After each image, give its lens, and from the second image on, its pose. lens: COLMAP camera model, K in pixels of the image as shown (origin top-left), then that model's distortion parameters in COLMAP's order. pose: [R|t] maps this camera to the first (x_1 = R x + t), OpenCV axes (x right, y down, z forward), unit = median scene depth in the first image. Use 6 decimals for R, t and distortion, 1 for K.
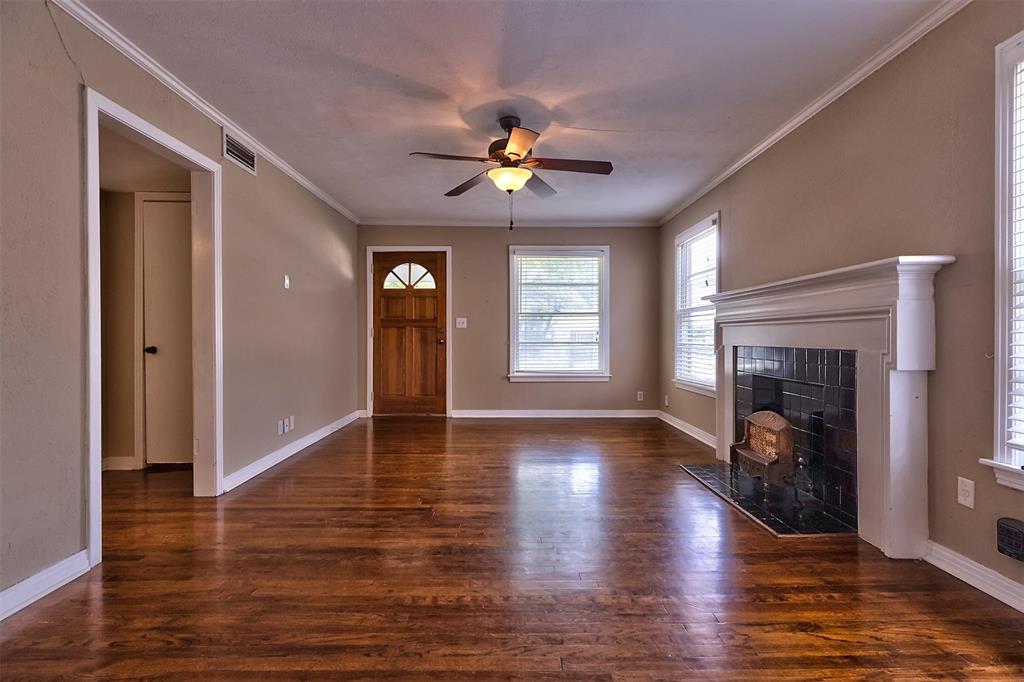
lens RADIAL K [[473.5, 0, 507.9], [0, 473.5, 342.6], [0, 0, 1]] dist [0.005466, 0.001346]
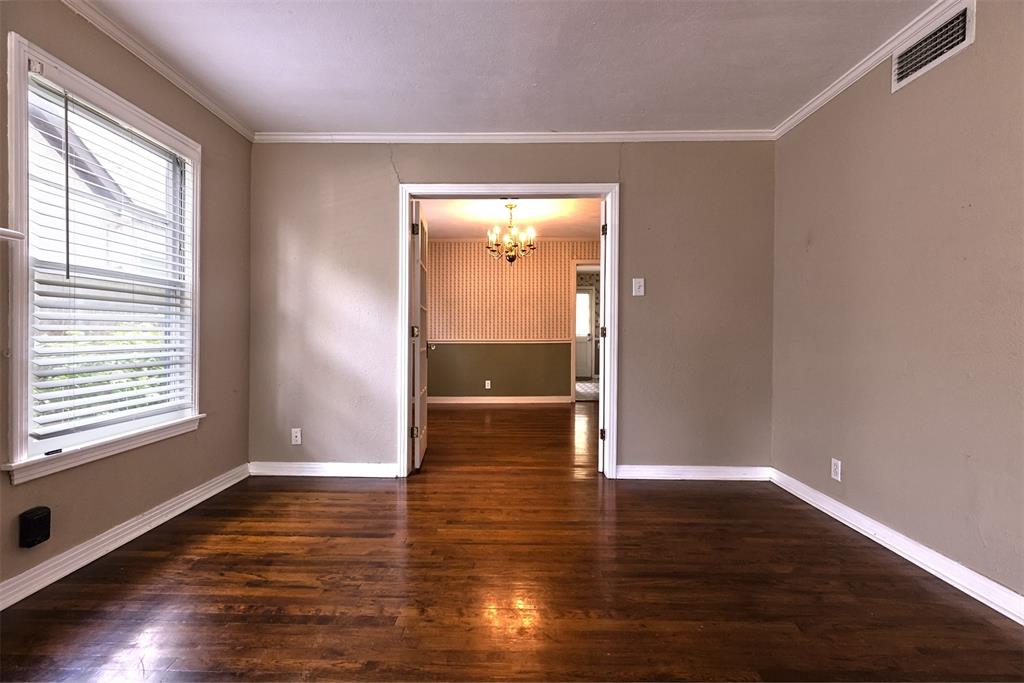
lens RADIAL K [[473.5, 0, 513.0], [0, 473.5, 326.2], [0, 0, 1]] dist [0.005466, 0.001346]
pose [[-0.999990, 0.002421, 0.003721, -0.001339], [0.002442, 0.999981, 0.005680, -0.012774], [-0.003707, 0.005689, -0.999977, 0.717656]]
